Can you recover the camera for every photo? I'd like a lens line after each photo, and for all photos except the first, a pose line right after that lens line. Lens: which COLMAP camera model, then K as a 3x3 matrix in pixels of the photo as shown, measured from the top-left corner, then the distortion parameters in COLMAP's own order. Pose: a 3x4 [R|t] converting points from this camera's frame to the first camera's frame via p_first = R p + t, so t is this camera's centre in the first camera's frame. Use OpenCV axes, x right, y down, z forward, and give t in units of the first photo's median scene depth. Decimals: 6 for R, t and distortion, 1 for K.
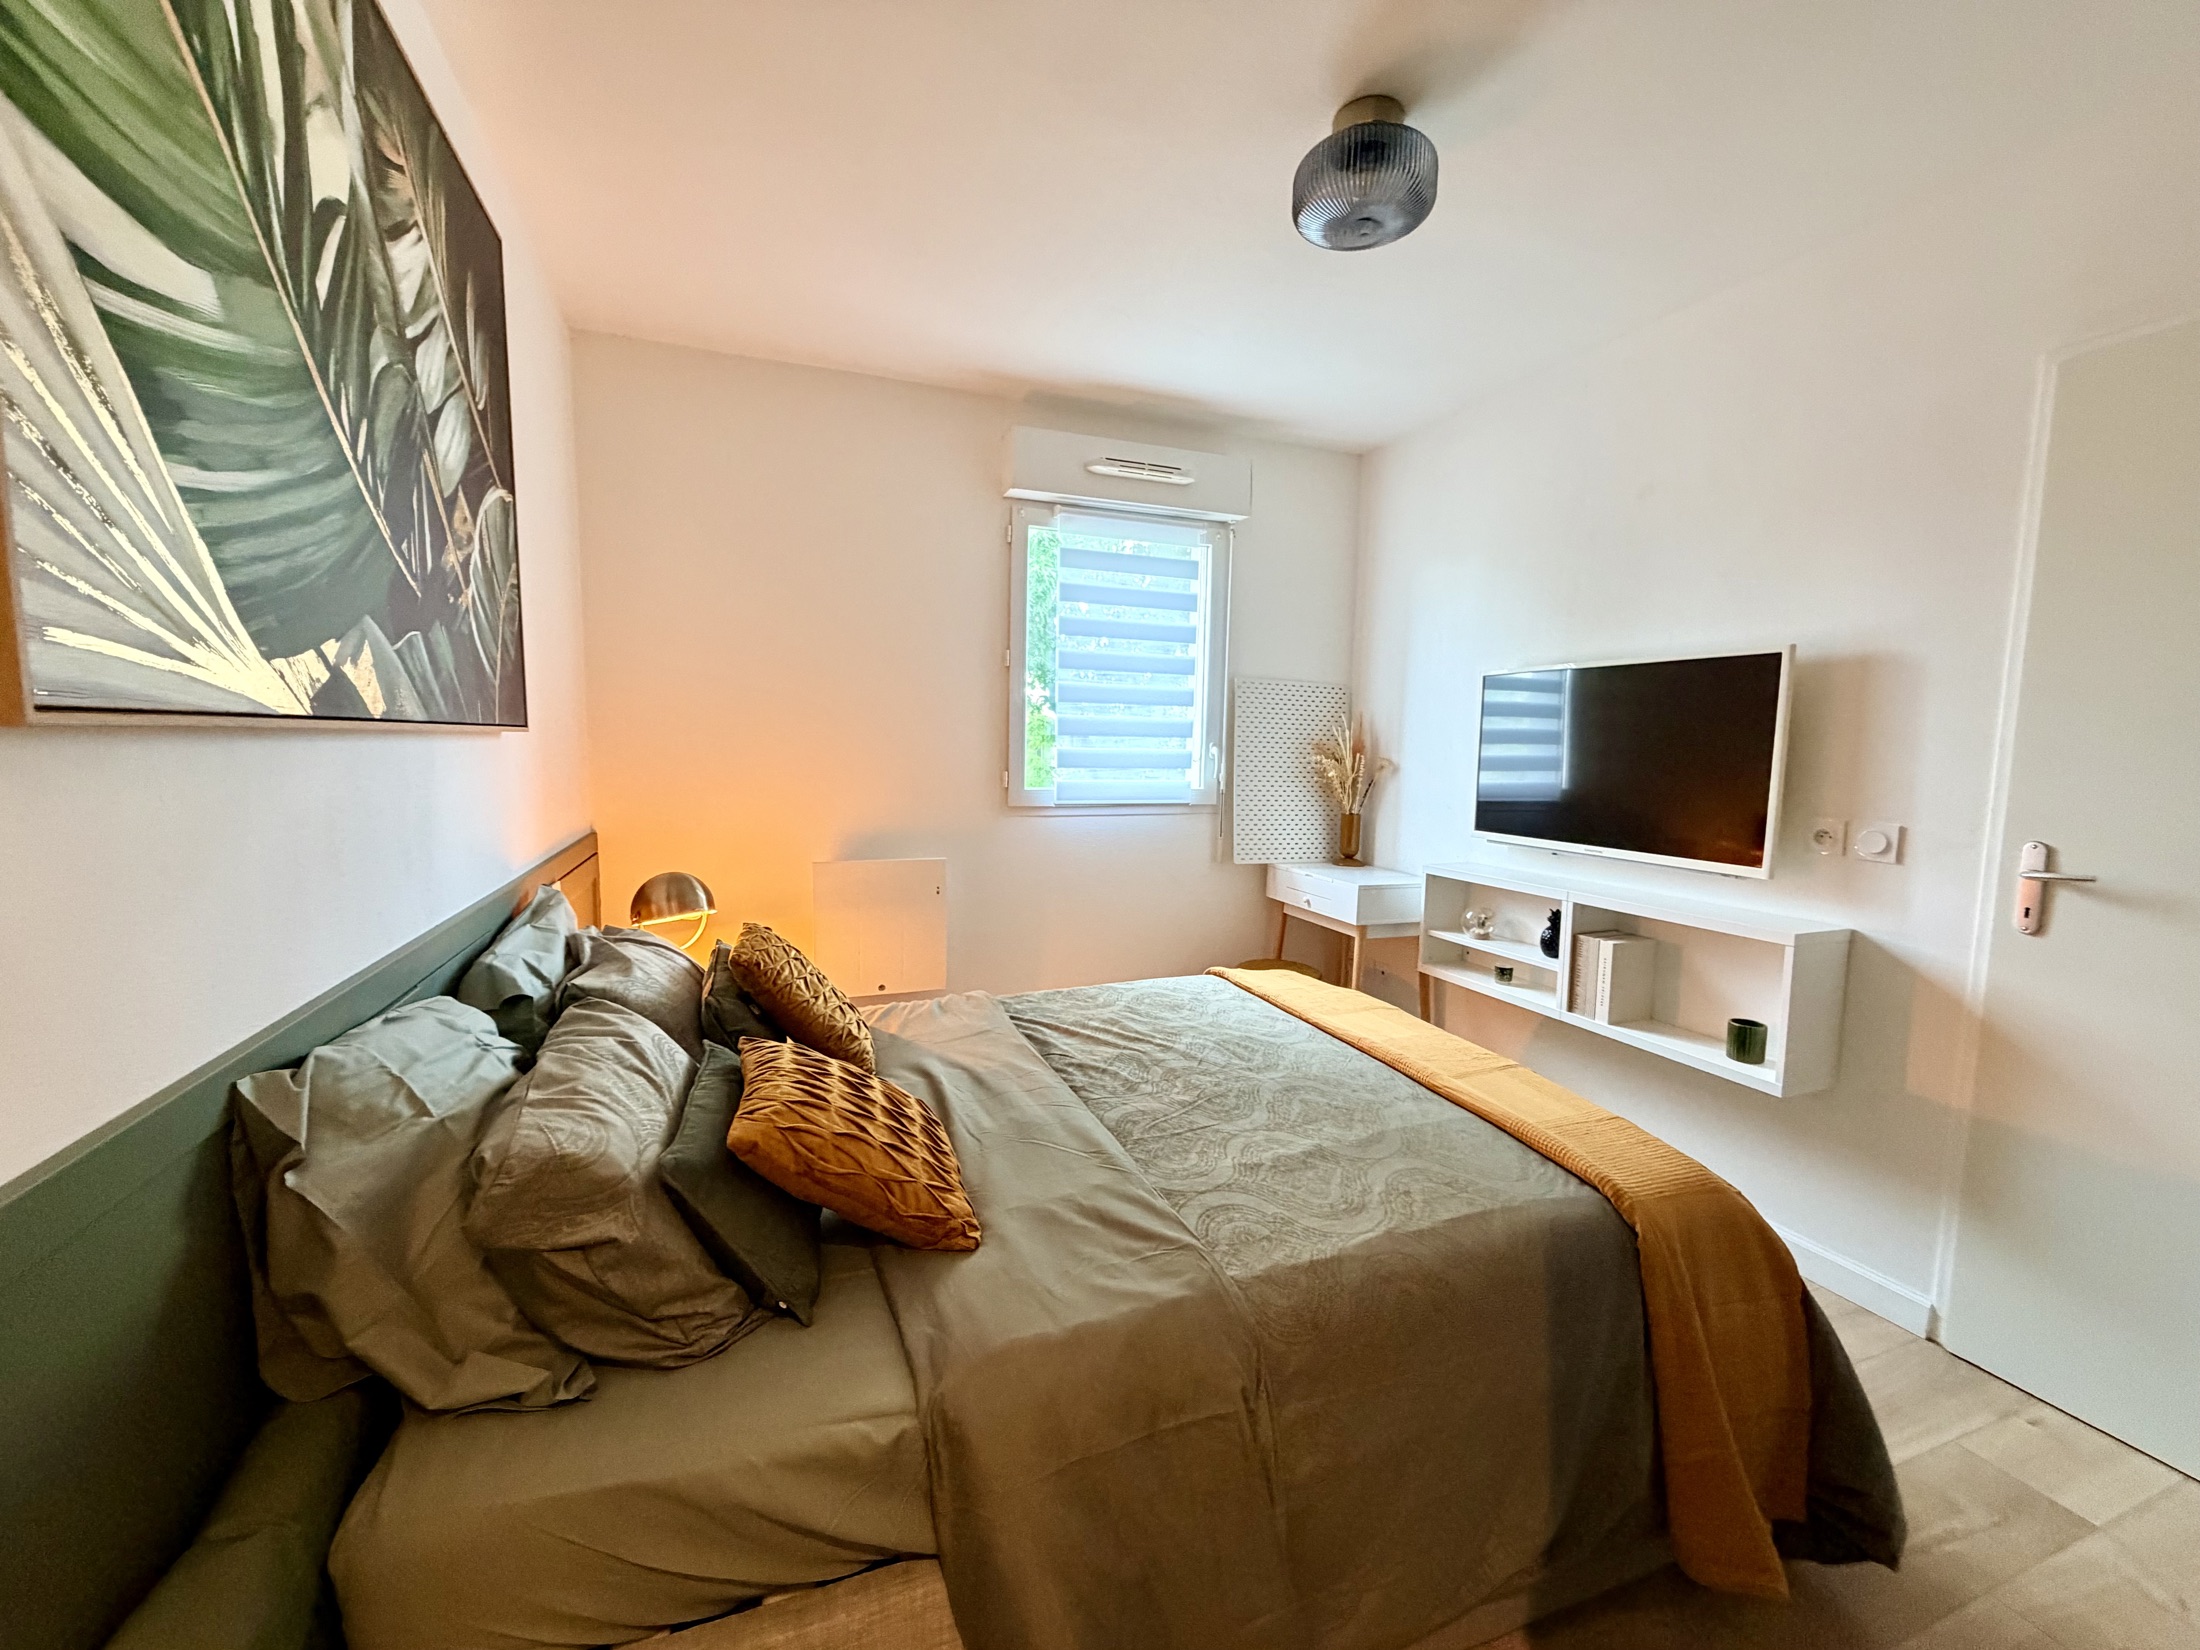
lens RADIAL K [[887.5, 0, 1067.1], [0, 887.5, 831.9], [0, 0, 1]] dist [0.001066, 0.000572]
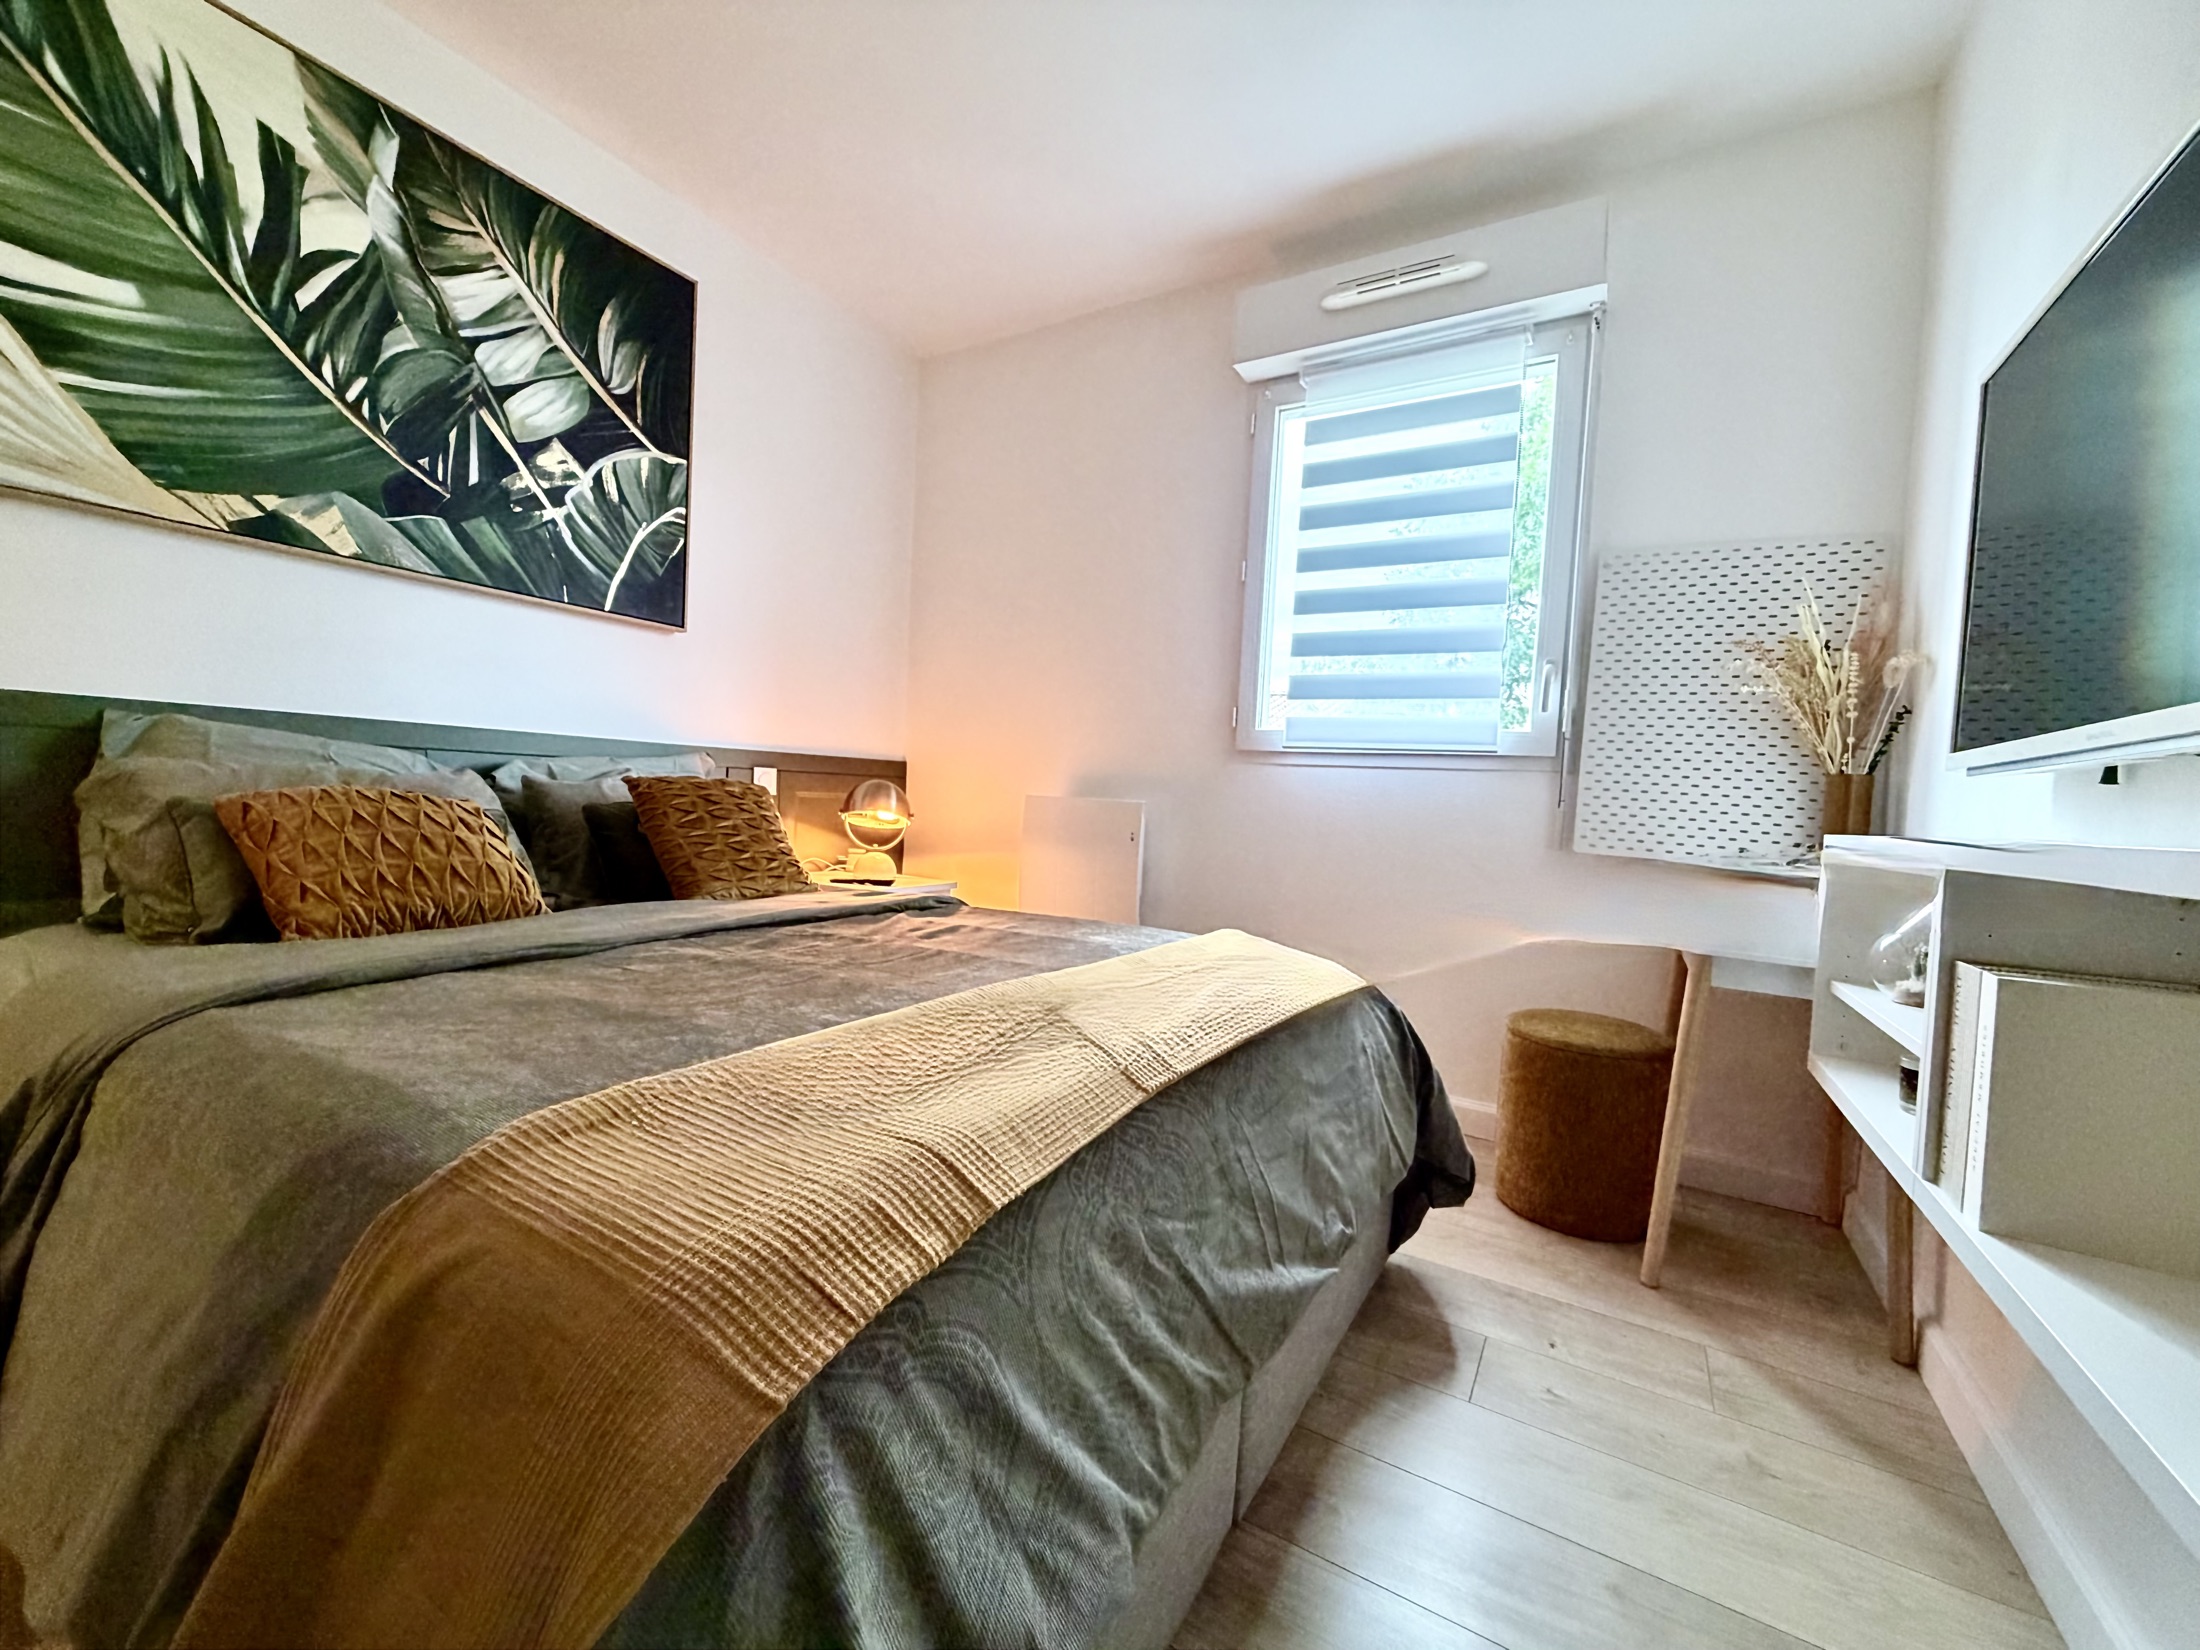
lens RADIAL K [[887.5, 0, 1093.2], [0, 887.5, 820.9], [0, 0, 1]] dist [0.001066, 0.000572]
pose [[0.629037, 0.039069, -0.776393, 1.152425], [-0.126196, 0.990621, -0.052396, 0.223727], [0.767064, 0.130937, 0.628067, 0.929876]]
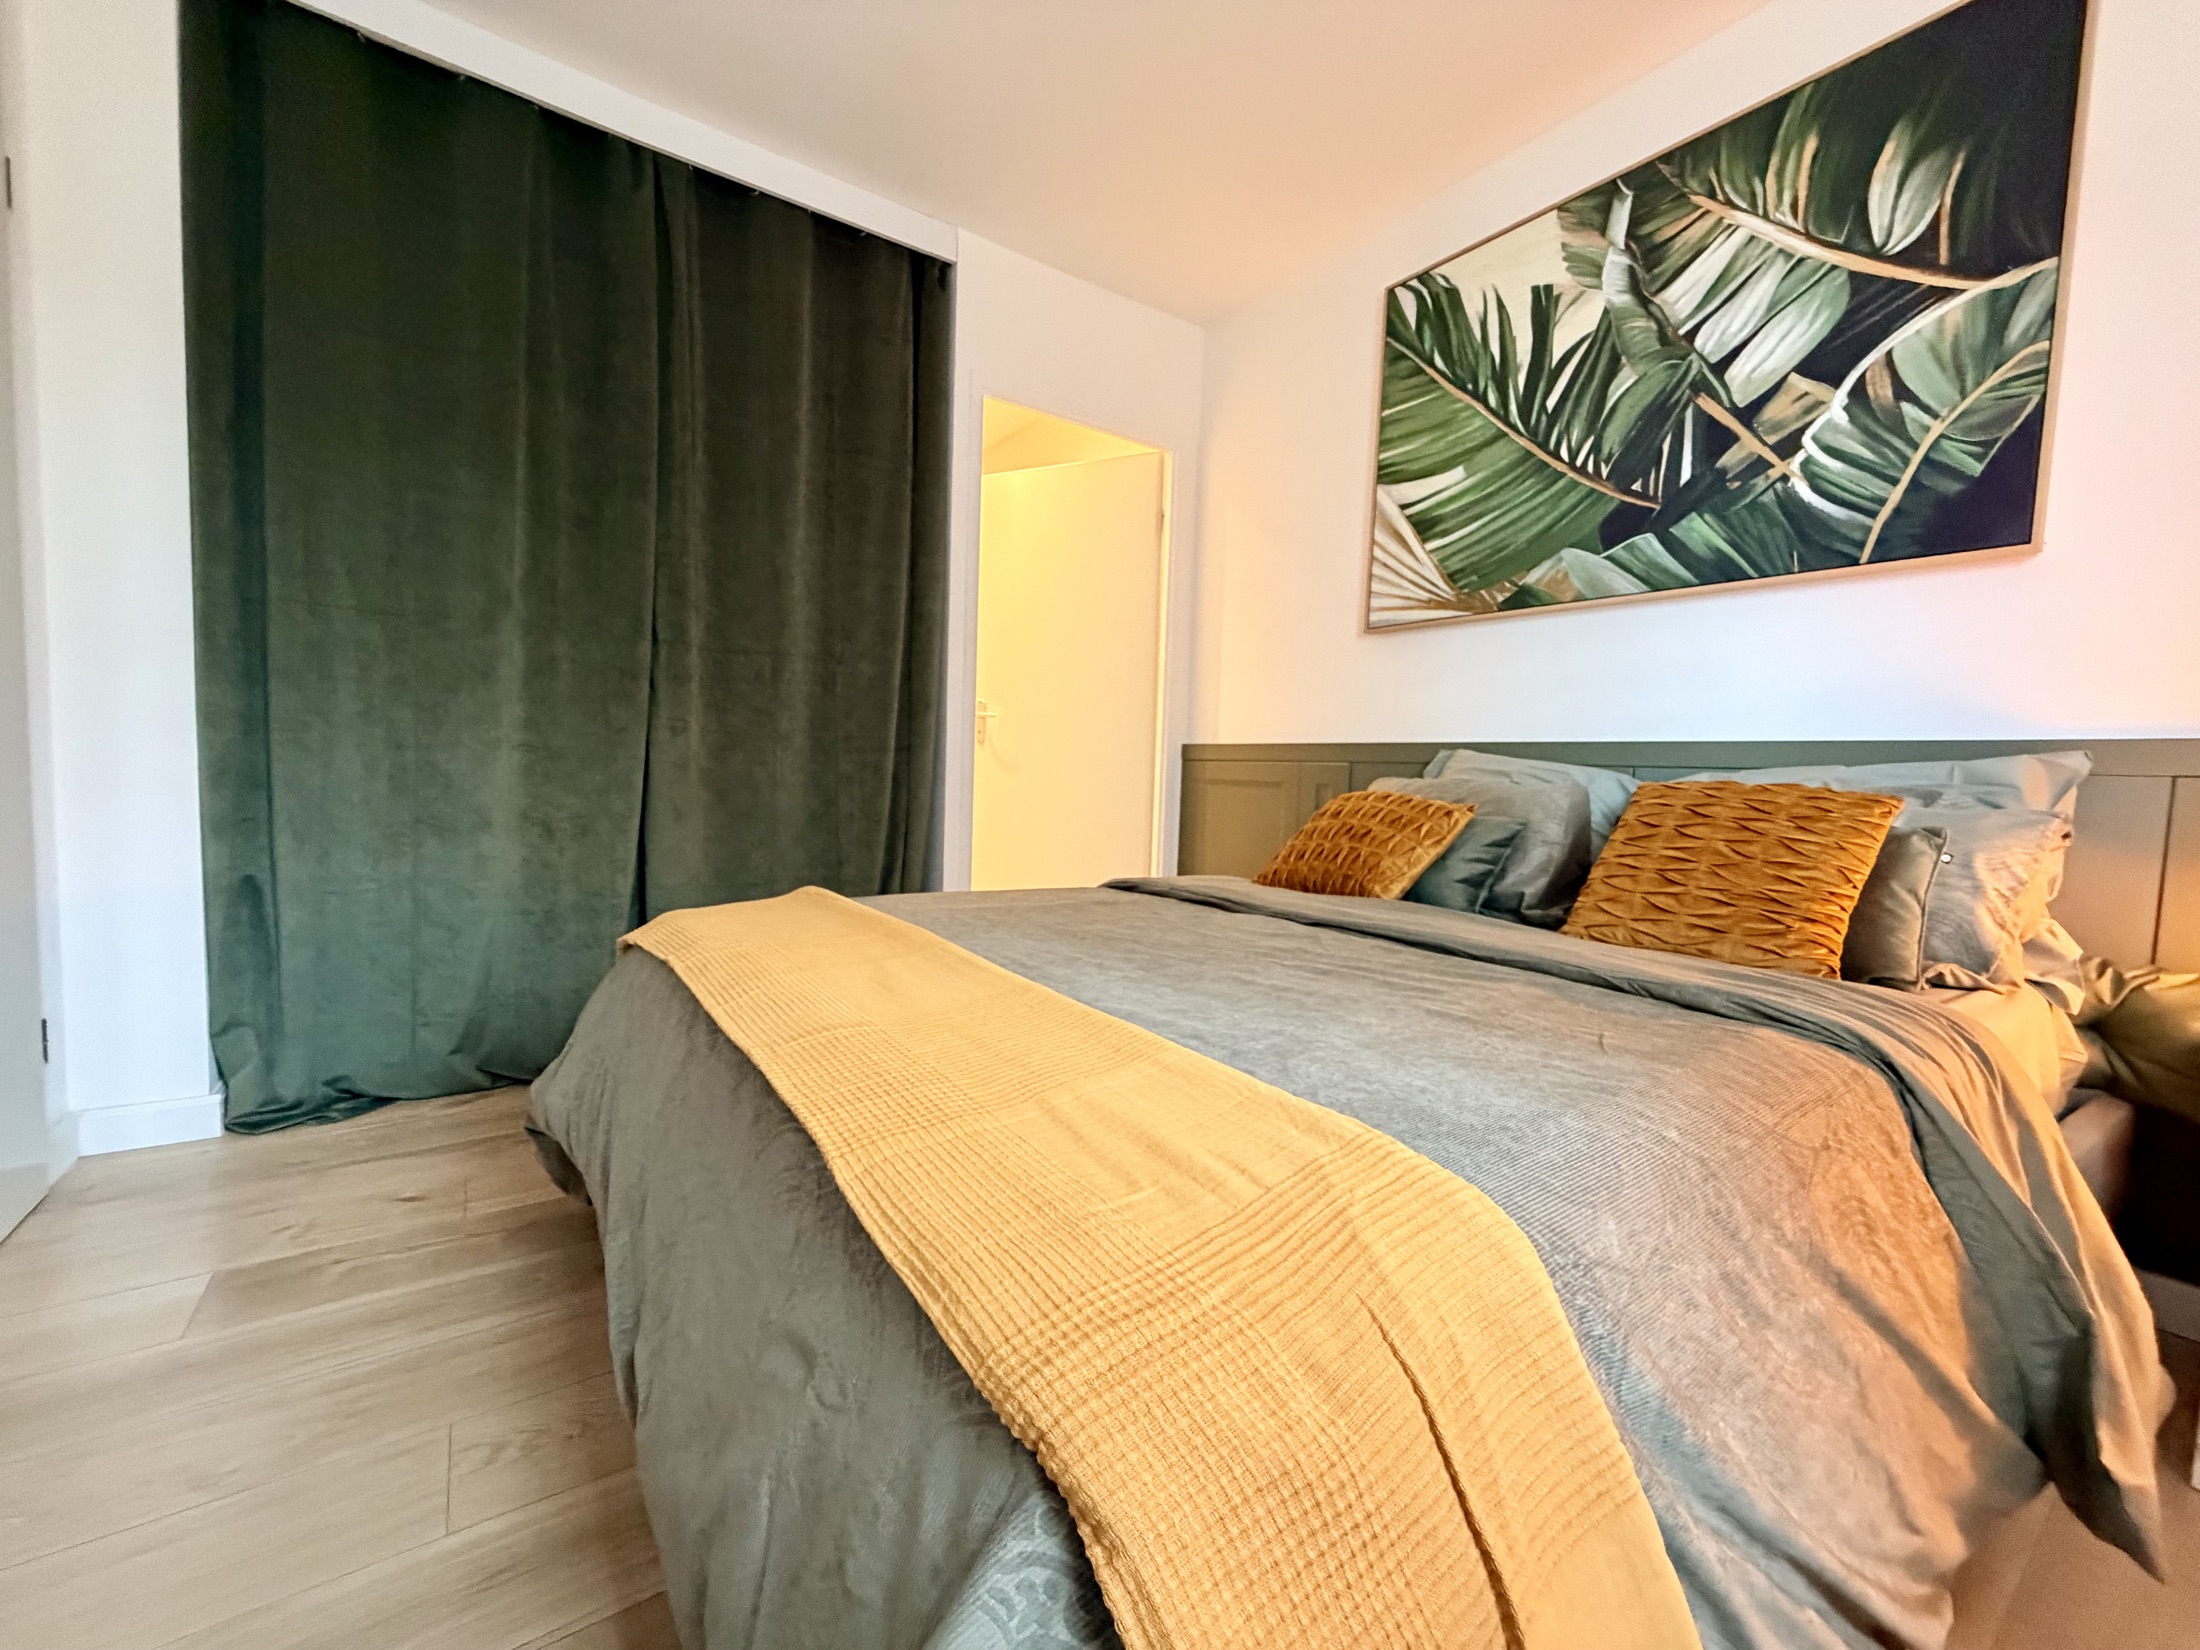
lens RADIAL K [[887.5, 0, 1092.6], [0, 887.5, 816.4], [0, 0, 1]] dist [0.001066, 0.000572]
pose [[-0.961796, -0.027067, -0.272426, 0.576402], [-0.071746, 0.985241, 0.155409, 0.083486], [0.264199, 0.169017, -0.949543, 2.190822]]
